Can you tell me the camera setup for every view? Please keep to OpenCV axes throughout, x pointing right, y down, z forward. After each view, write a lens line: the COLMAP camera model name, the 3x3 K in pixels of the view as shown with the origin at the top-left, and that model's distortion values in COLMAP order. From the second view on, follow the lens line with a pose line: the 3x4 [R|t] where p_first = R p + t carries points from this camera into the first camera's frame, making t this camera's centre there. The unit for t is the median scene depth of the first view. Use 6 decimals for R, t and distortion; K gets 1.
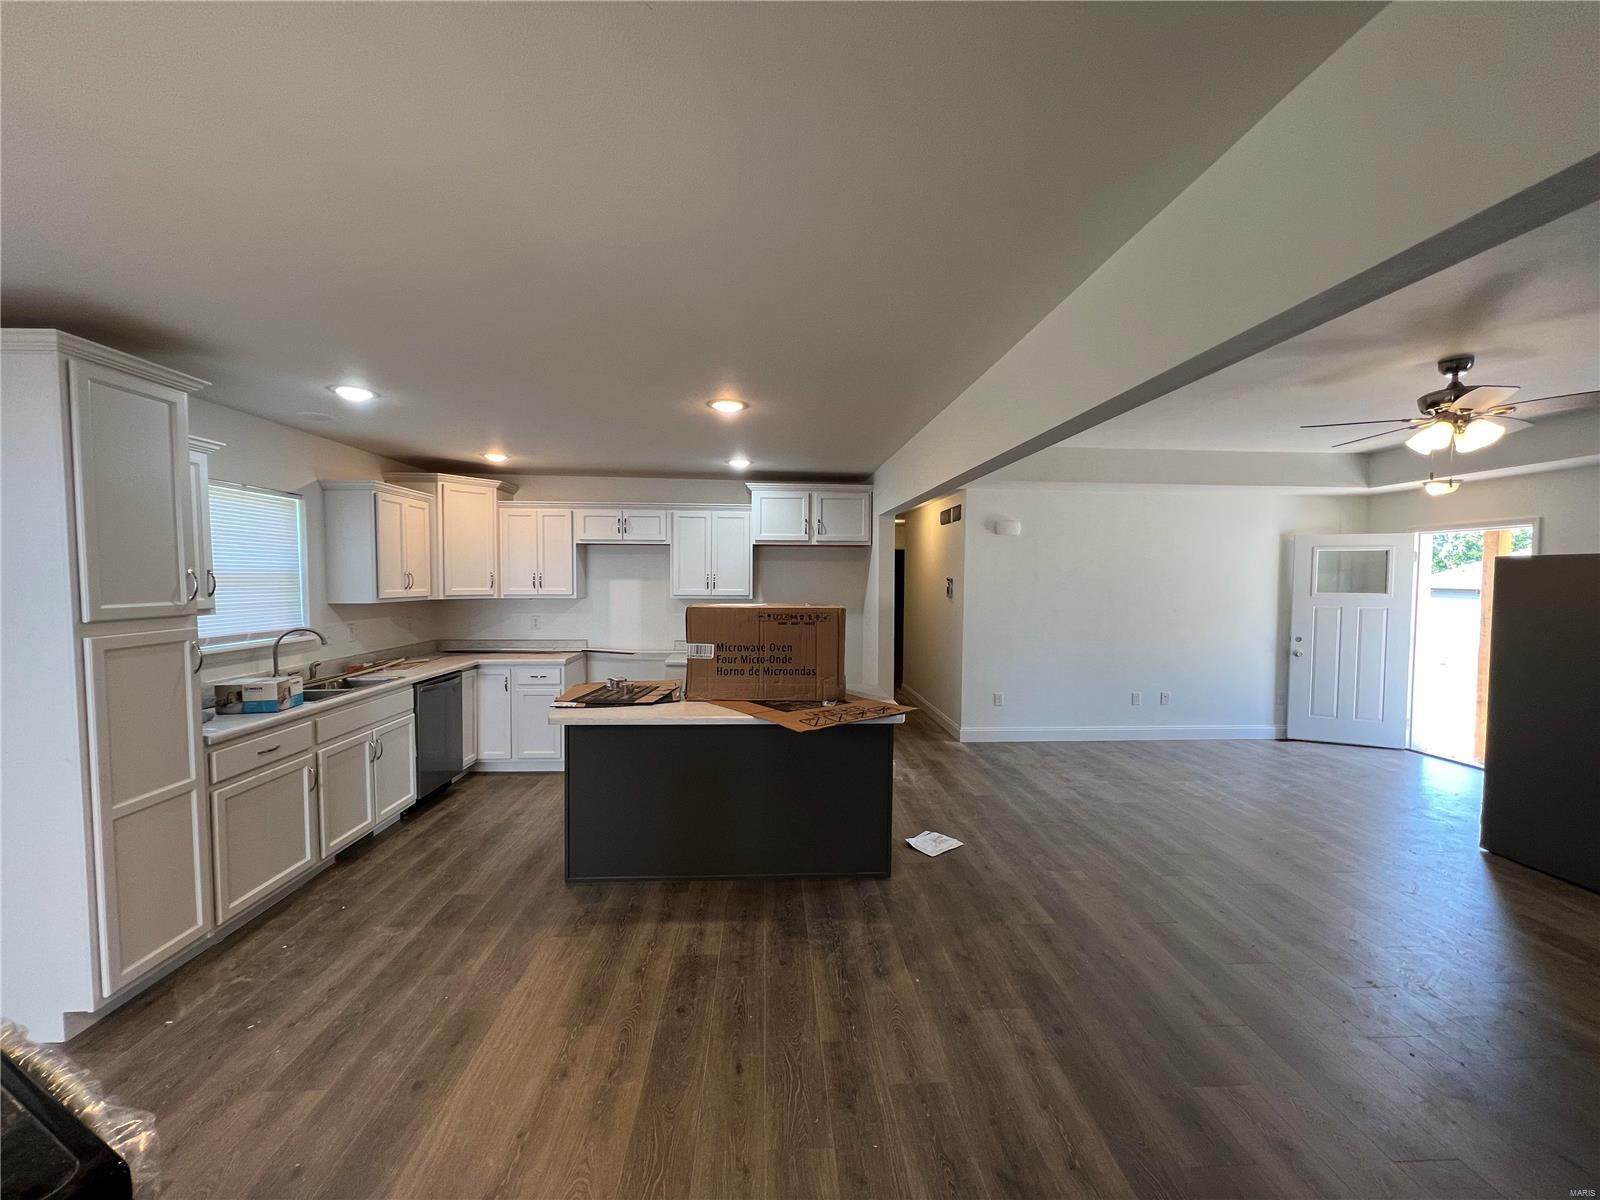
lens RADIAL K [[638.5, 0, 793.4], [0, 638.5, 600.3], [0, 0, 1]] dist [0.000835, 0.000550]
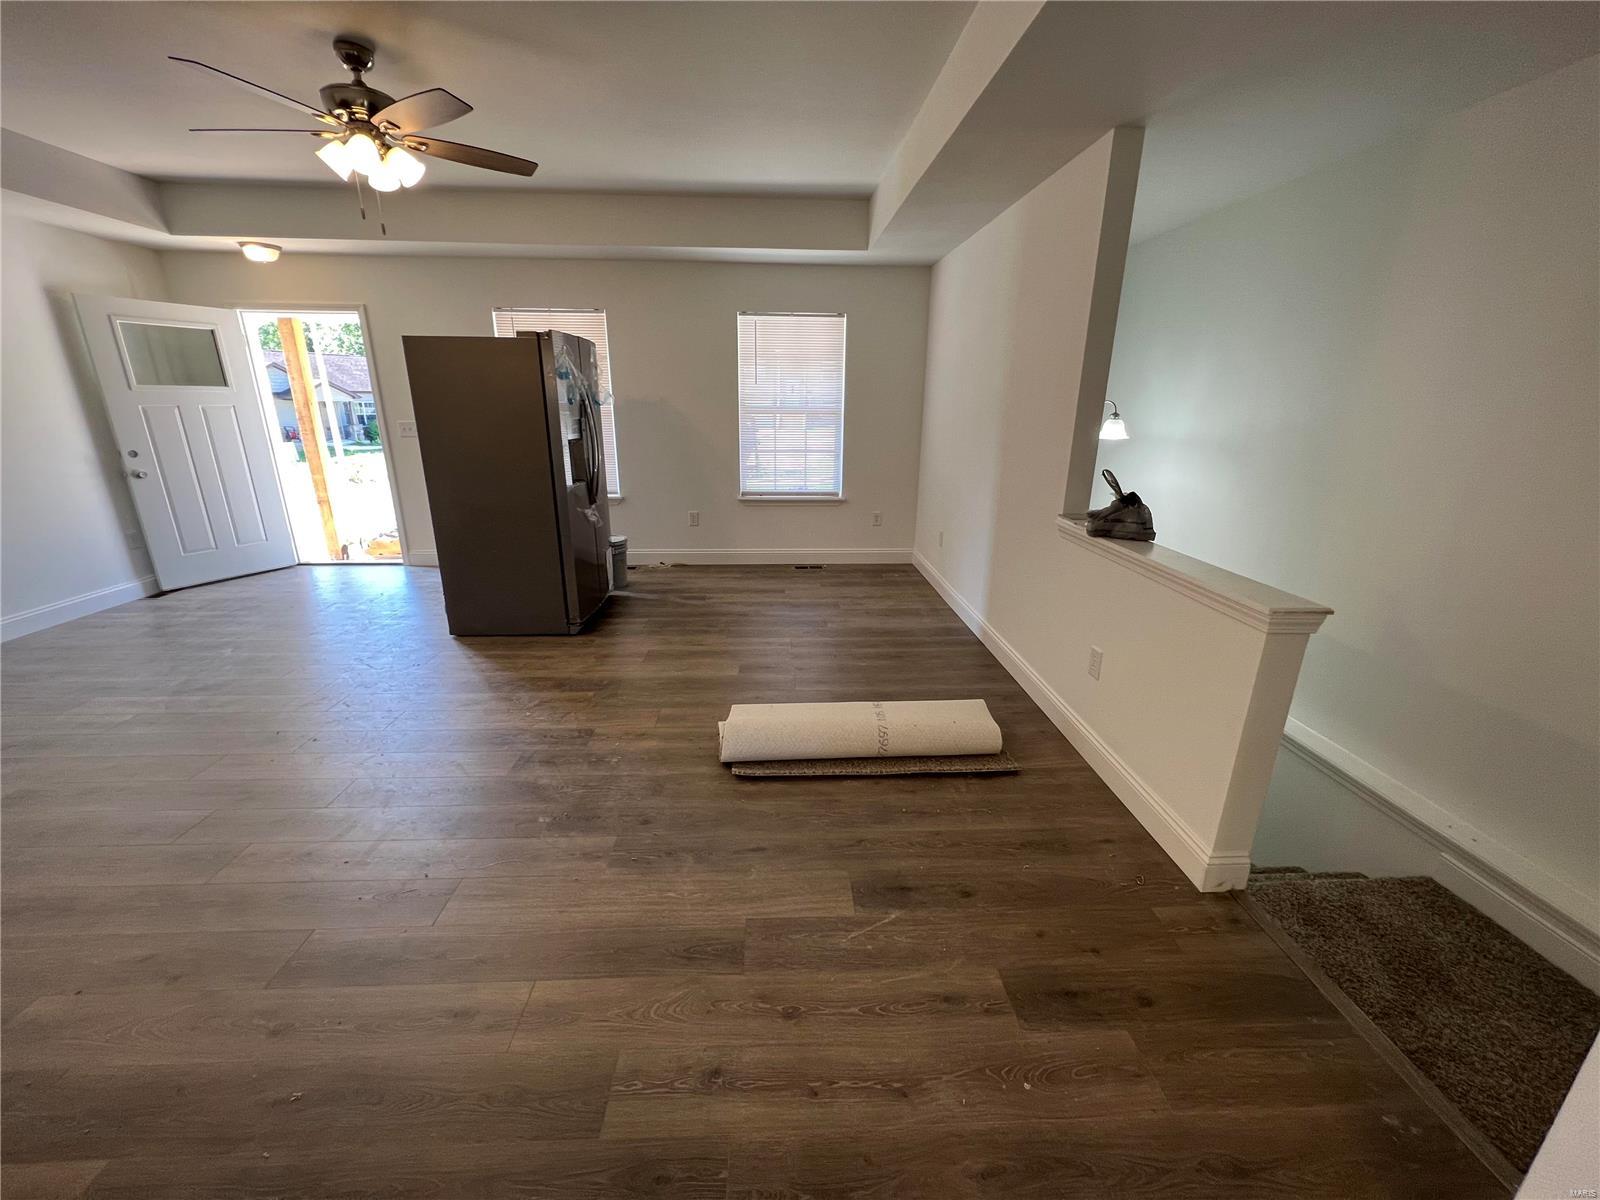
lens RADIAL K [[635.3, 0, 794.6], [0, 635.3, 601.7], [0, 0, 1]] dist [0.000297, 0.000757]
pose [[-0.007058, -0.306595, 0.951814, 0.077909], [0.023098, 0.951534, 0.306676, 0.022923], [-0.999708, 0.024149, 0.000366, 0.344691]]
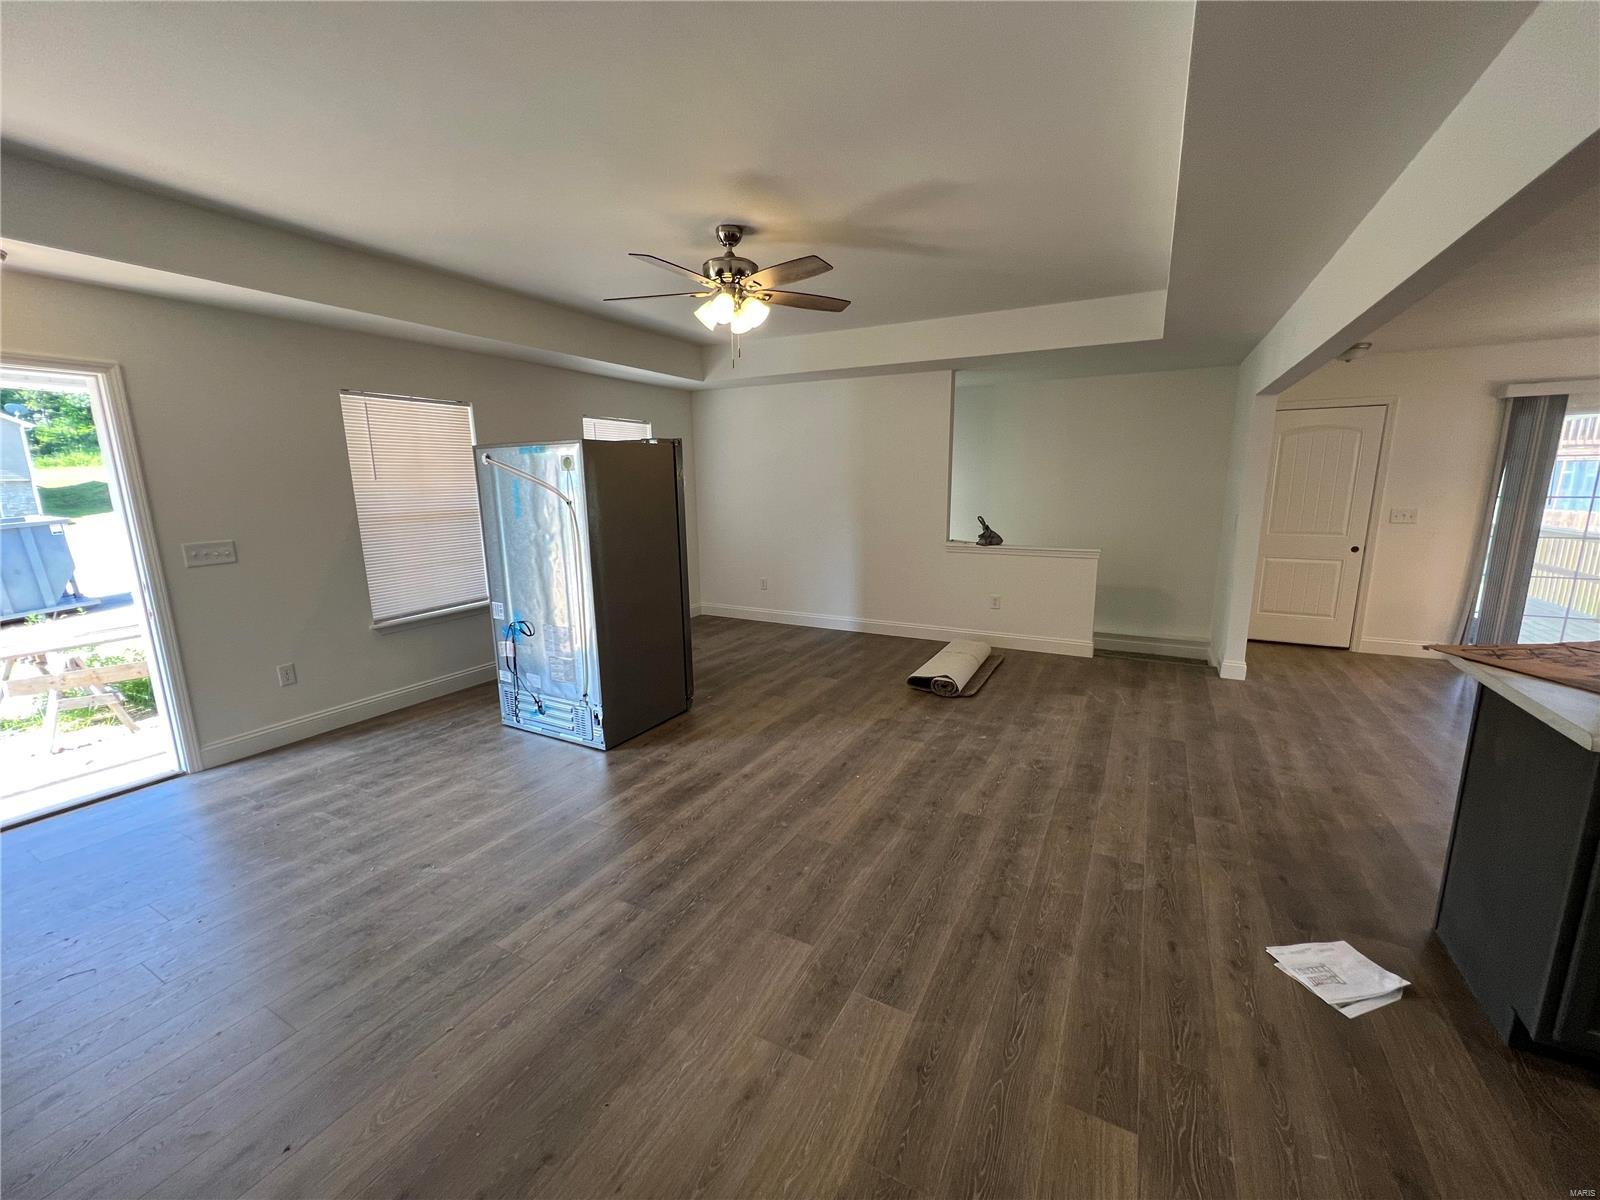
lens RADIAL K [[638.5, 0, 799.0], [0, 638.5, 596.3], [0, 0, 1]] dist [0.000835, 0.000550]
pose [[-0.855852, -0.089871, 0.509353, 0.293217], [0.024296, 0.976716, 0.213157, -0.031893], [-0.516650, 0.194806, -0.833741, 1.318183]]
